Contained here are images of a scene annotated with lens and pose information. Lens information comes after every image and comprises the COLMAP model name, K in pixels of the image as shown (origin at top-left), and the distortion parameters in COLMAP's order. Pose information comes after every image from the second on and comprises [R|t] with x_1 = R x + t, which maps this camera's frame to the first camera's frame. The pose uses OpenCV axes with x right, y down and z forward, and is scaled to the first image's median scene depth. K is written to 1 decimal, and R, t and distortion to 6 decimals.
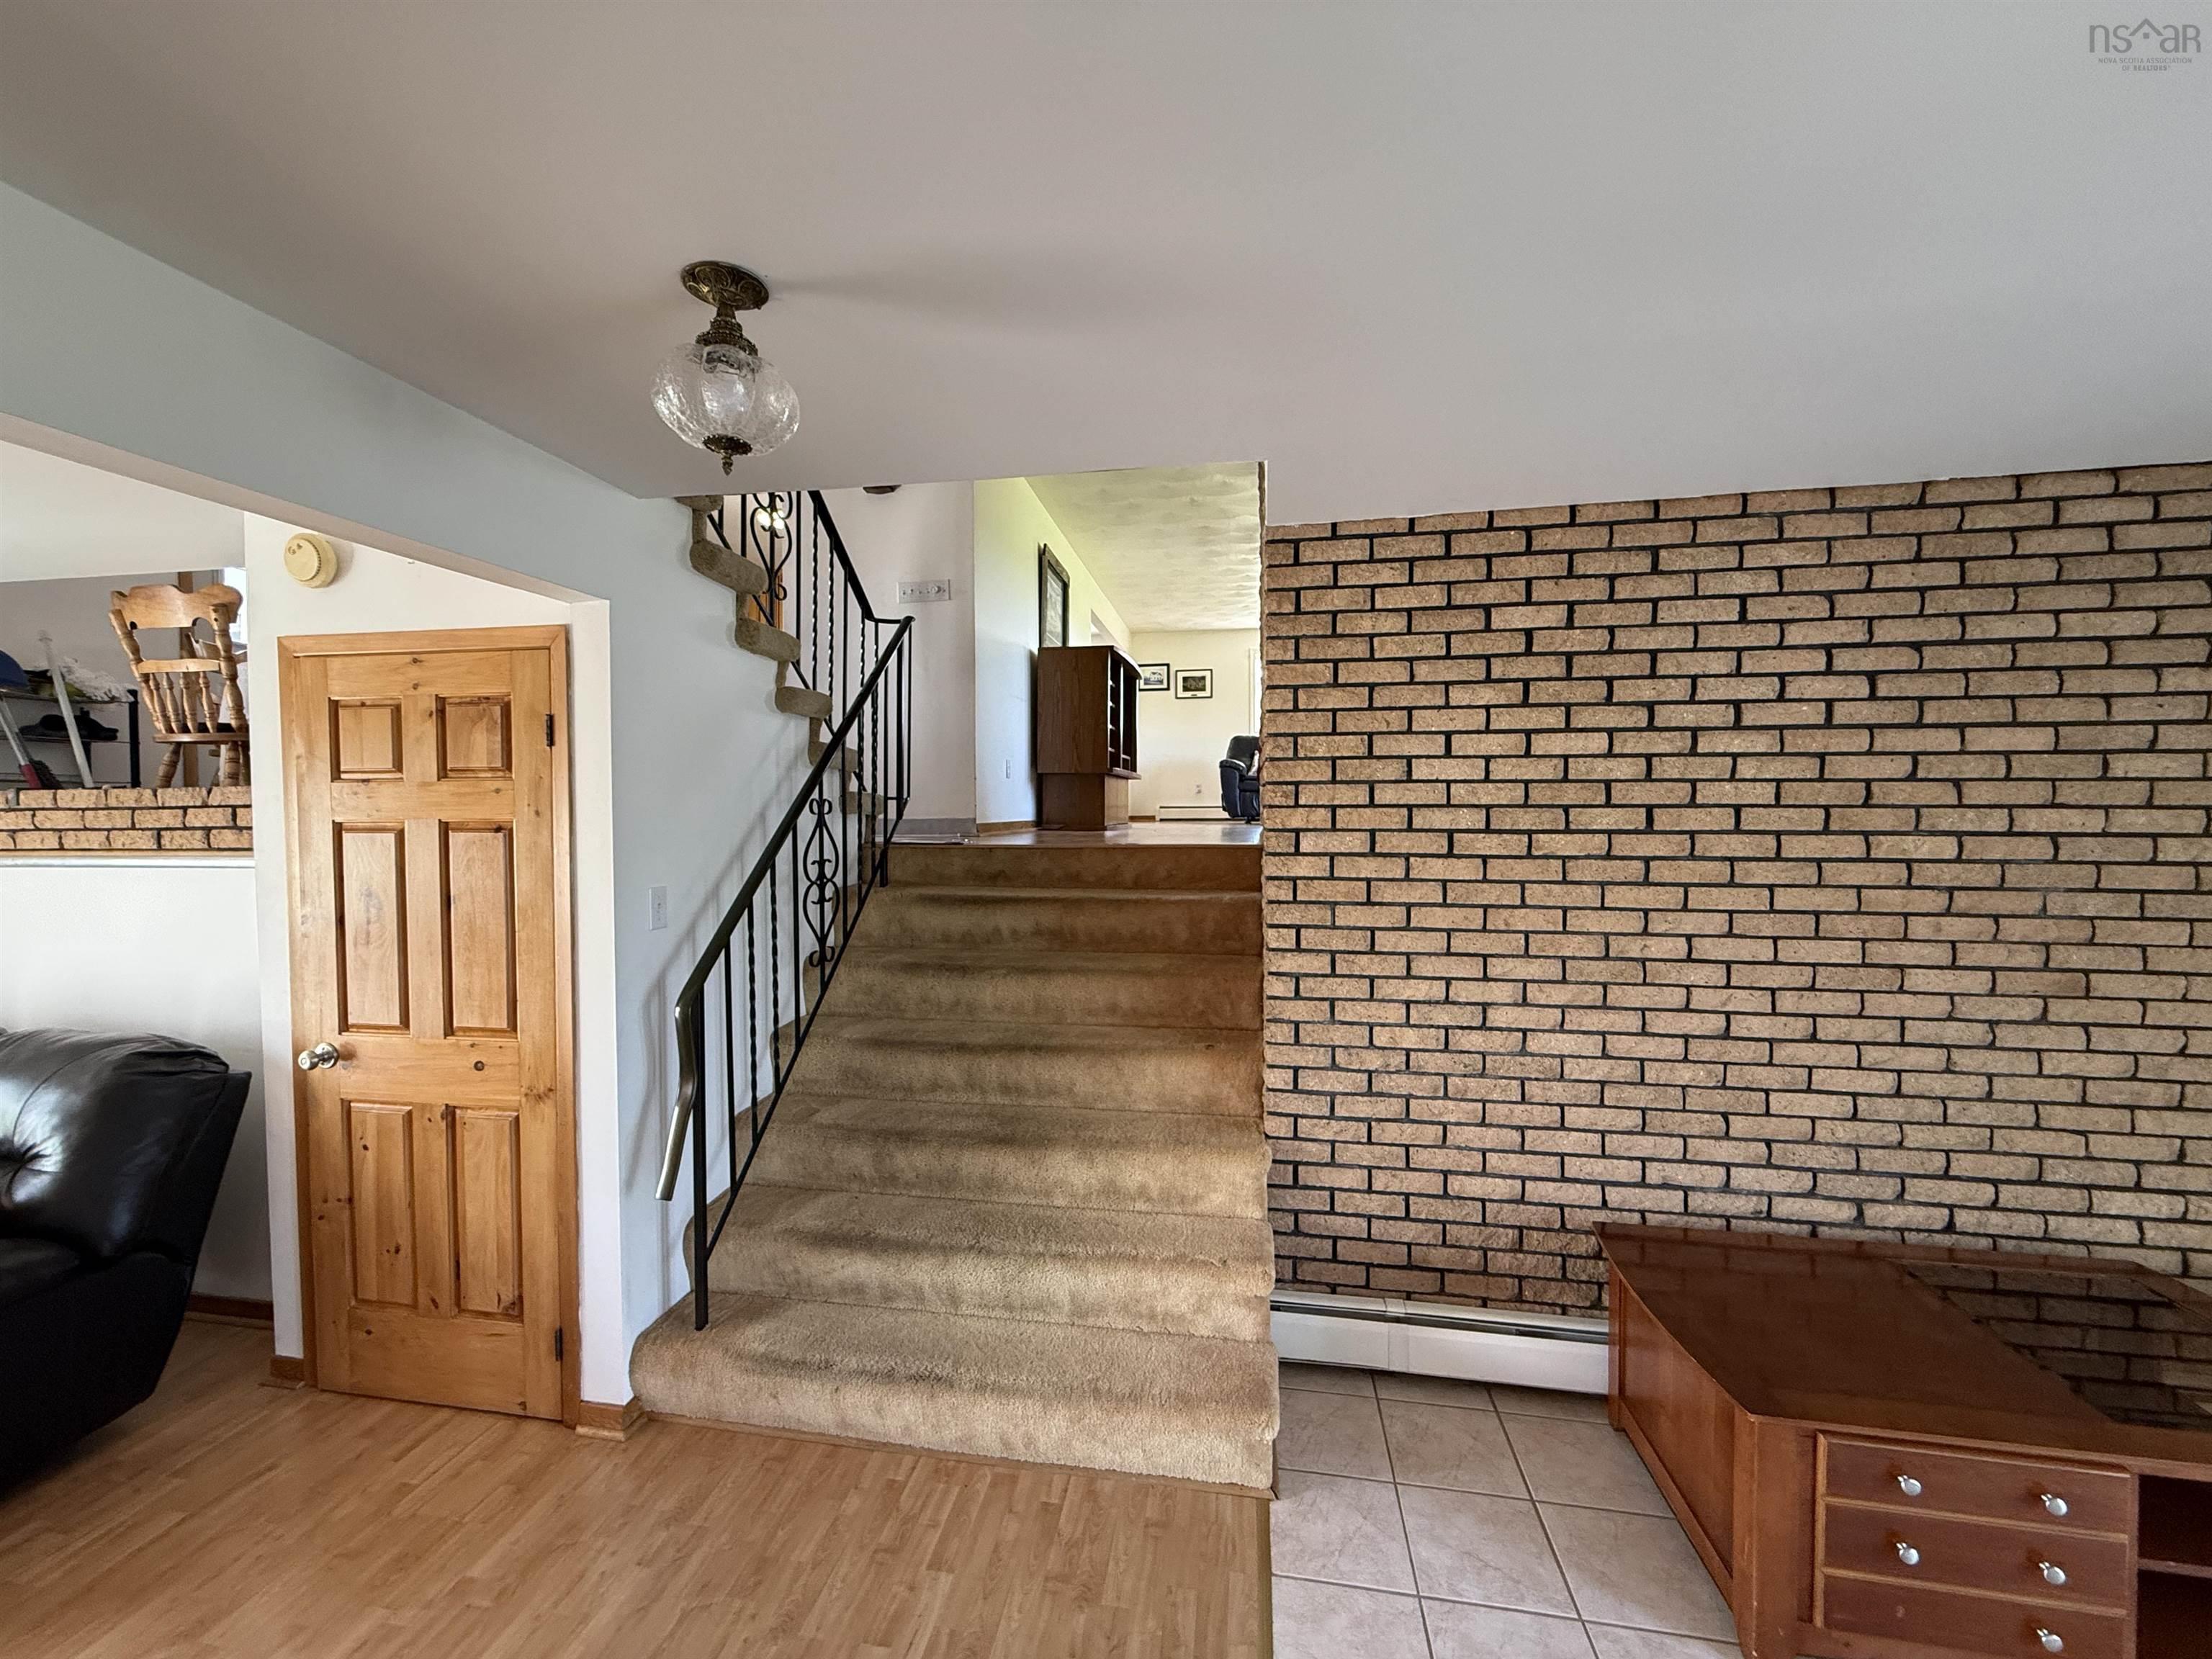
lens RADIAL K [[868.4, 0, 1106.0], [0, 868.4, 829.5], [0, 0, 1]] dist [-0.010841, 0.000083]
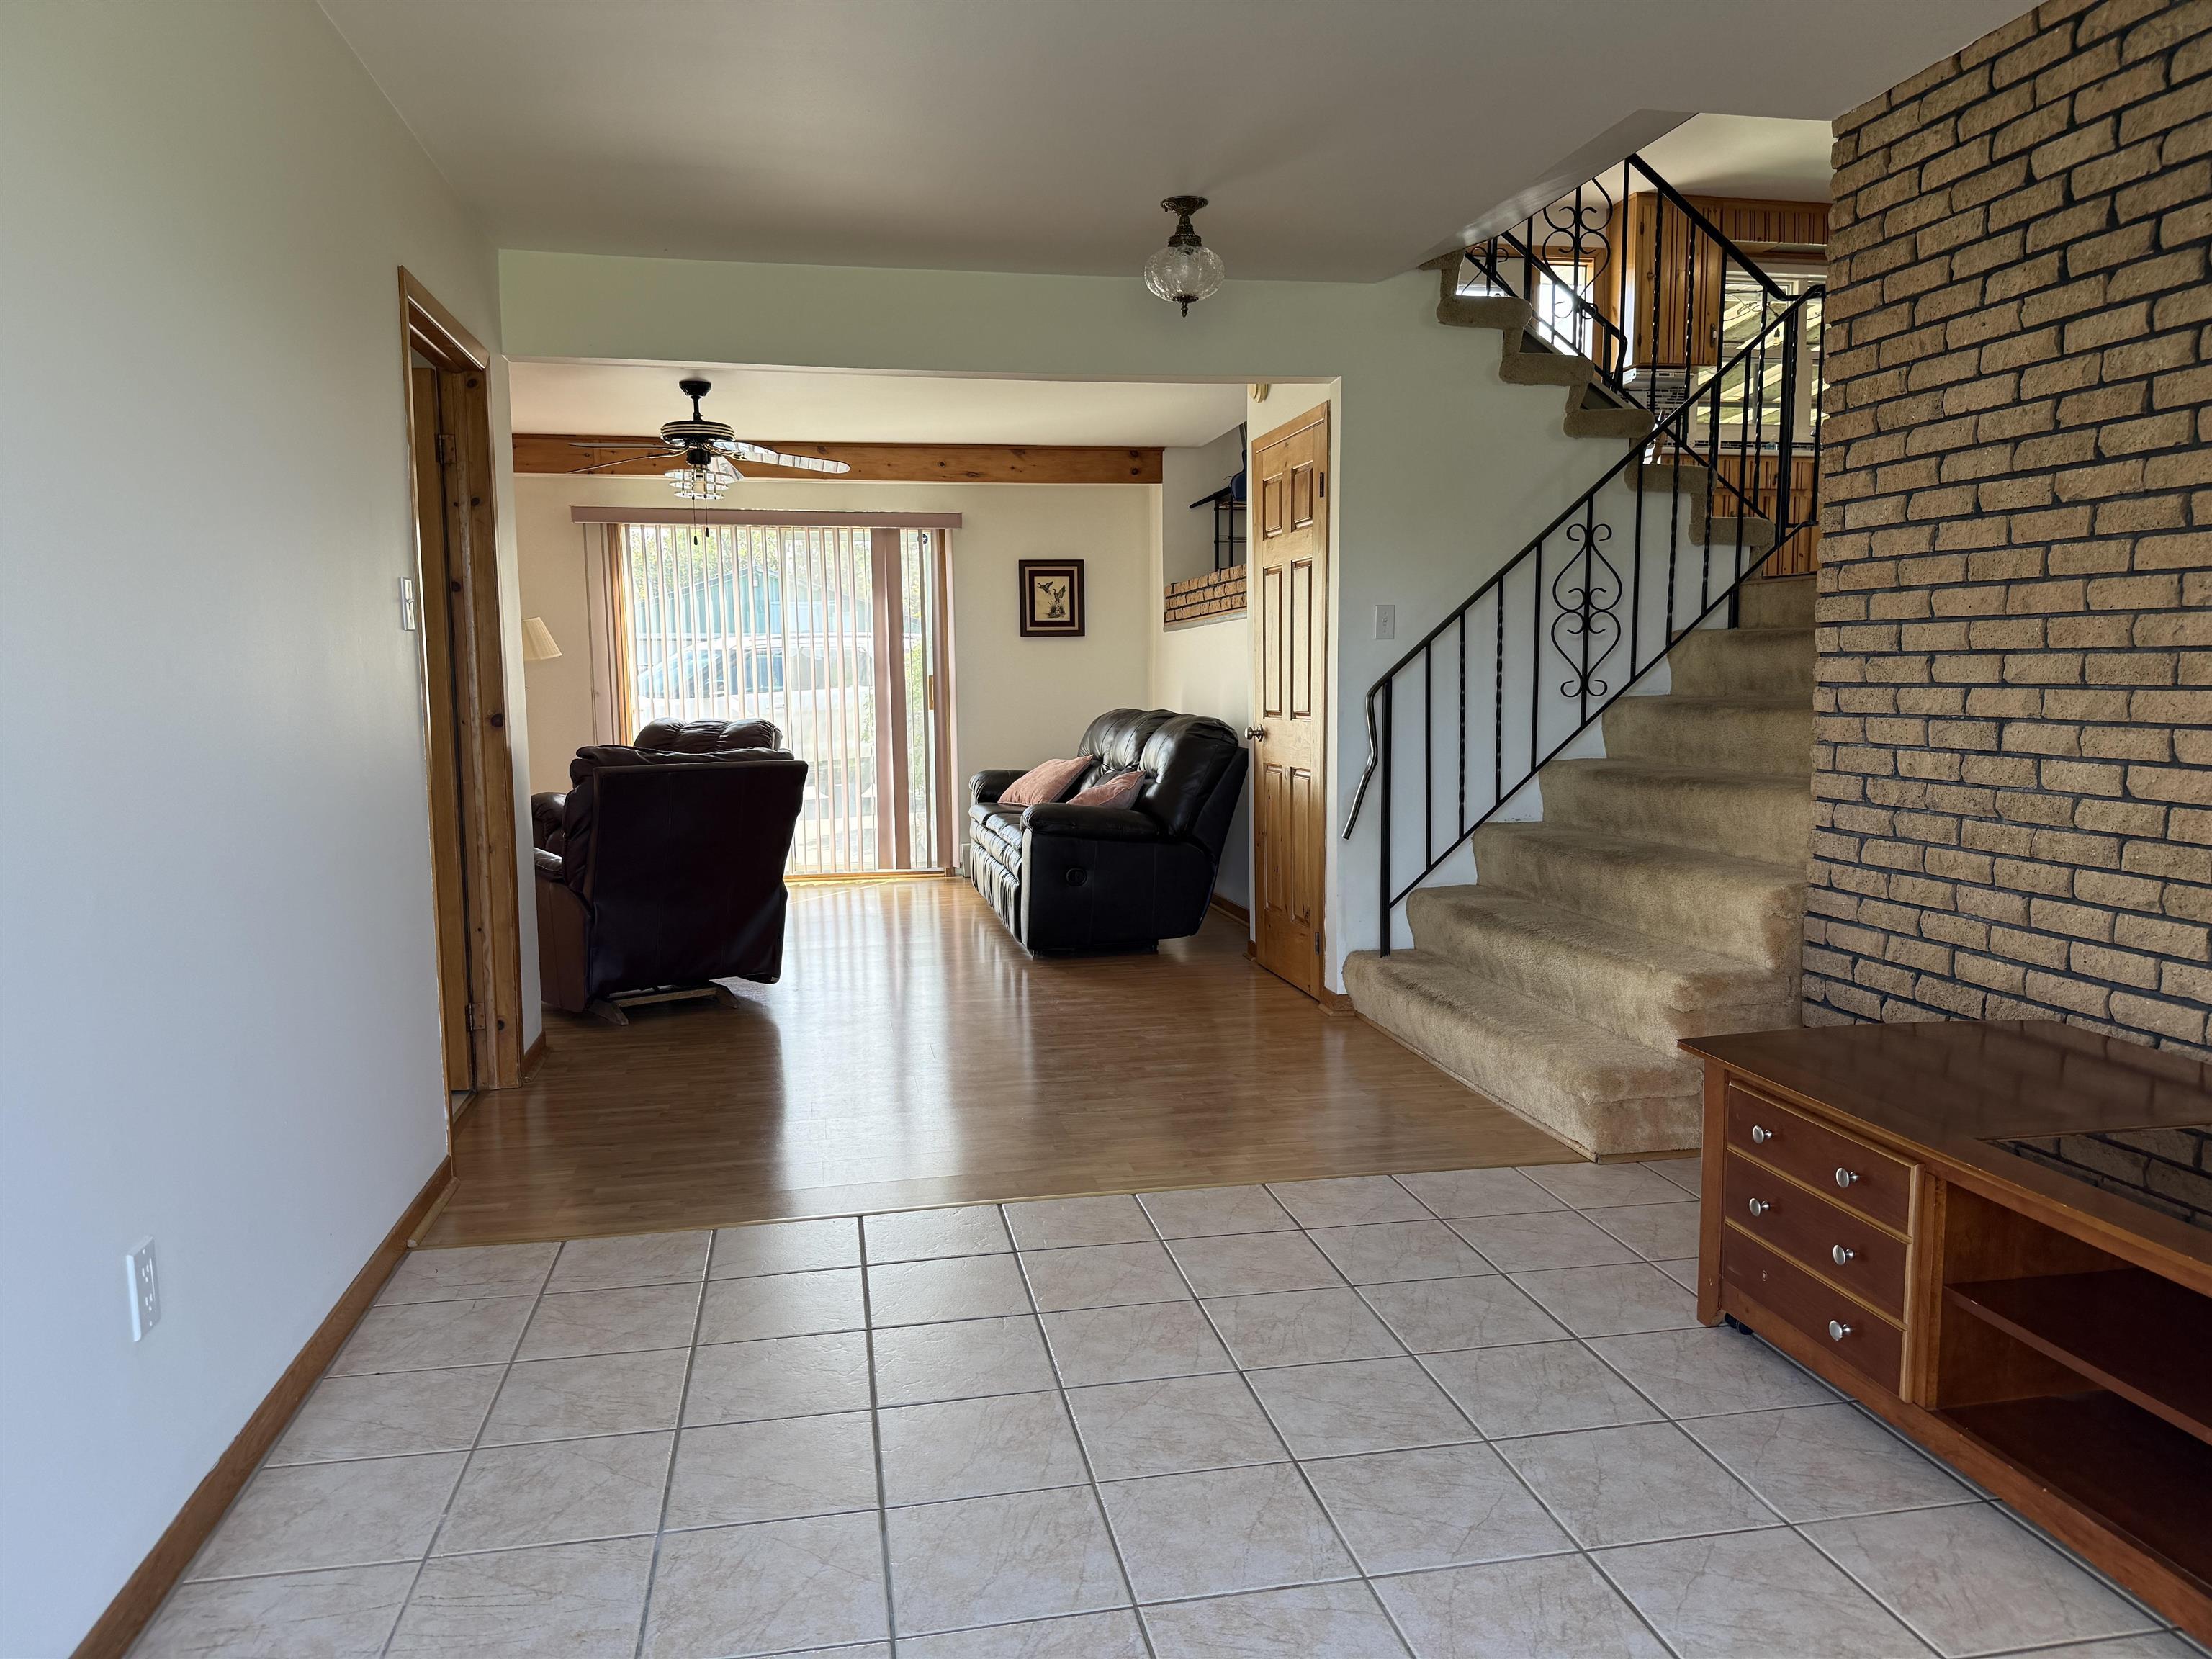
lens RADIAL K [[1550.2, 0, 1099.6], [0, 1550.2, 852.7], [0, 0, 1]] dist [0.031369, -0.038984]
pose [[0.353494, 0.106652, -0.929337, 1.405331], [-0.014250, 0.993978, 0.108650, 0.182893], [0.935328, -0.025164, 0.352885, -0.167751]]
